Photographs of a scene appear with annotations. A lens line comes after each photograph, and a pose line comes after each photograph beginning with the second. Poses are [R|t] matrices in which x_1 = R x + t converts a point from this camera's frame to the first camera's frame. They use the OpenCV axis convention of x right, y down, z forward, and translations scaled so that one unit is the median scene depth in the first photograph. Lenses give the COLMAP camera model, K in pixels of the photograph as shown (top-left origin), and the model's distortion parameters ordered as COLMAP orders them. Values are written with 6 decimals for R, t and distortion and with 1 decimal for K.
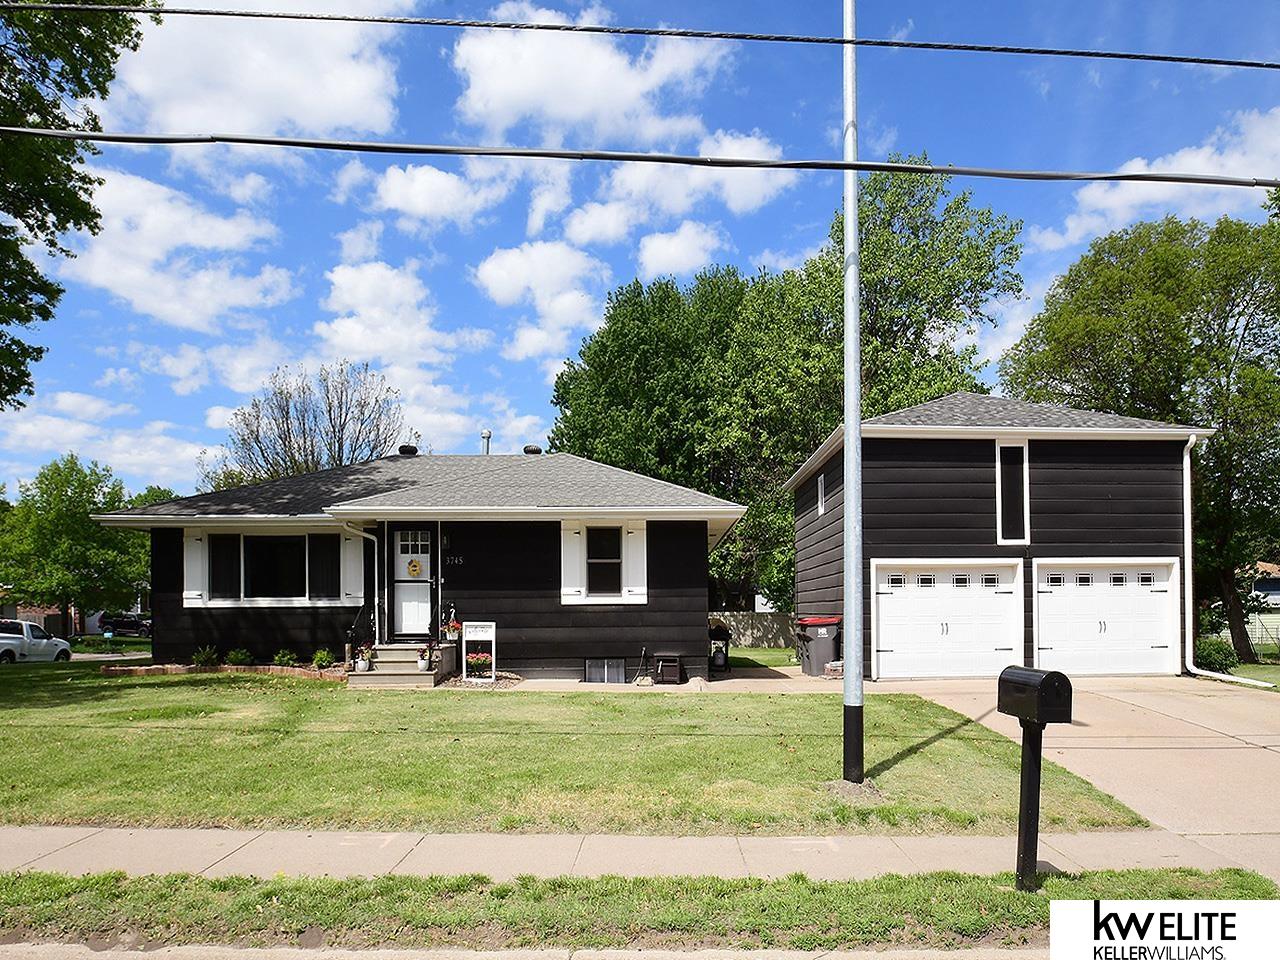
lens RADIAL K [[782.2, 0, 640.0], [0, 782.2, 480.0], [0, 0, 1]] dist [-0.001440, -0.003486]
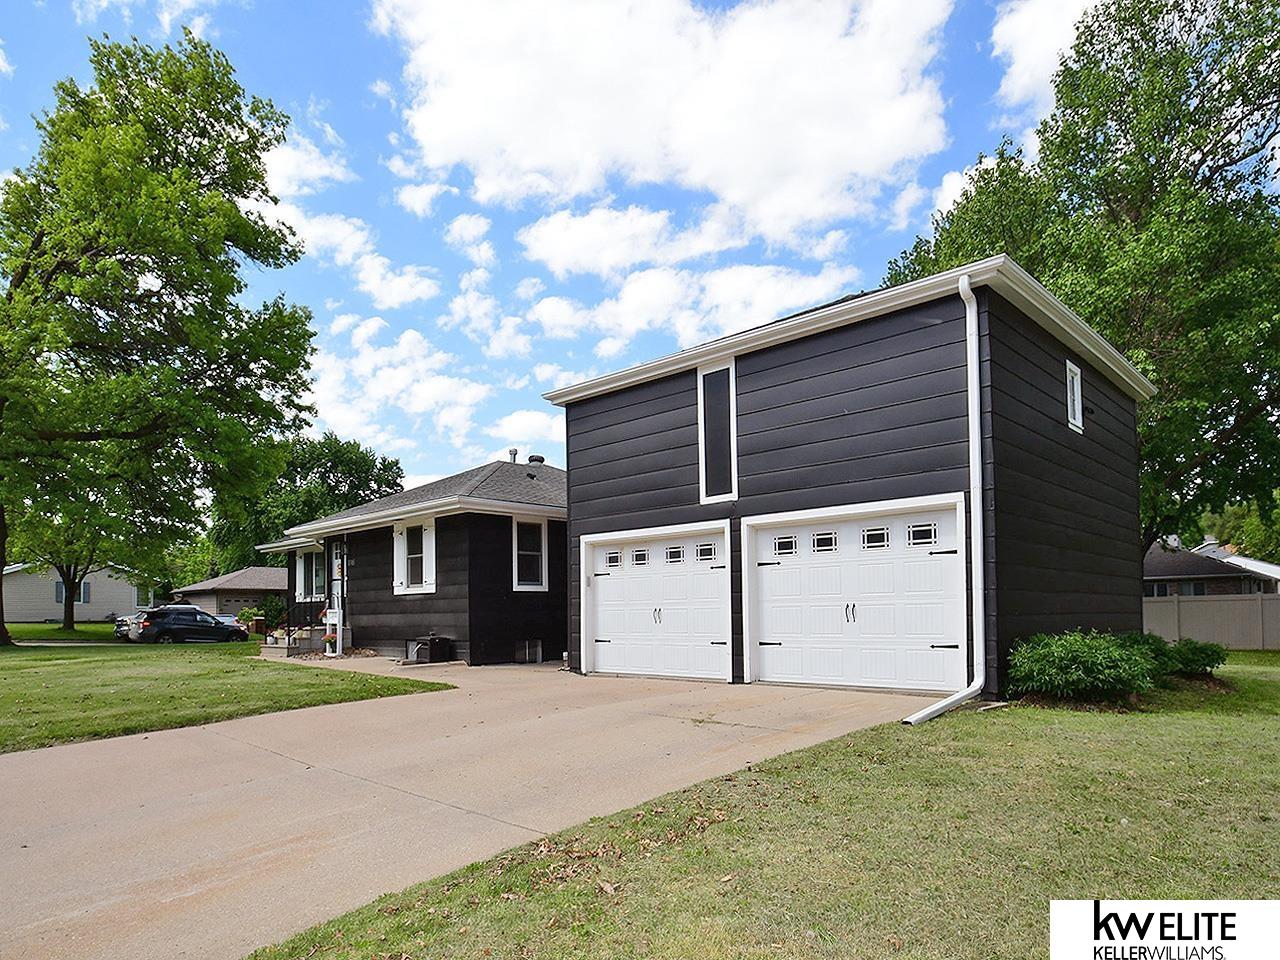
lens RADIAL K [[754.7, 0, 640.0], [0, 754.7, 480.0], [0, 0, 1]] dist [-0.052055, -0.000381]
pose [[0.703012, -0.128315, -0.699507, 0.913301], [0.119173, 0.990936, -0.062004, 0.095814], [0.701122, -0.039772, 0.711931, 0.434449]]
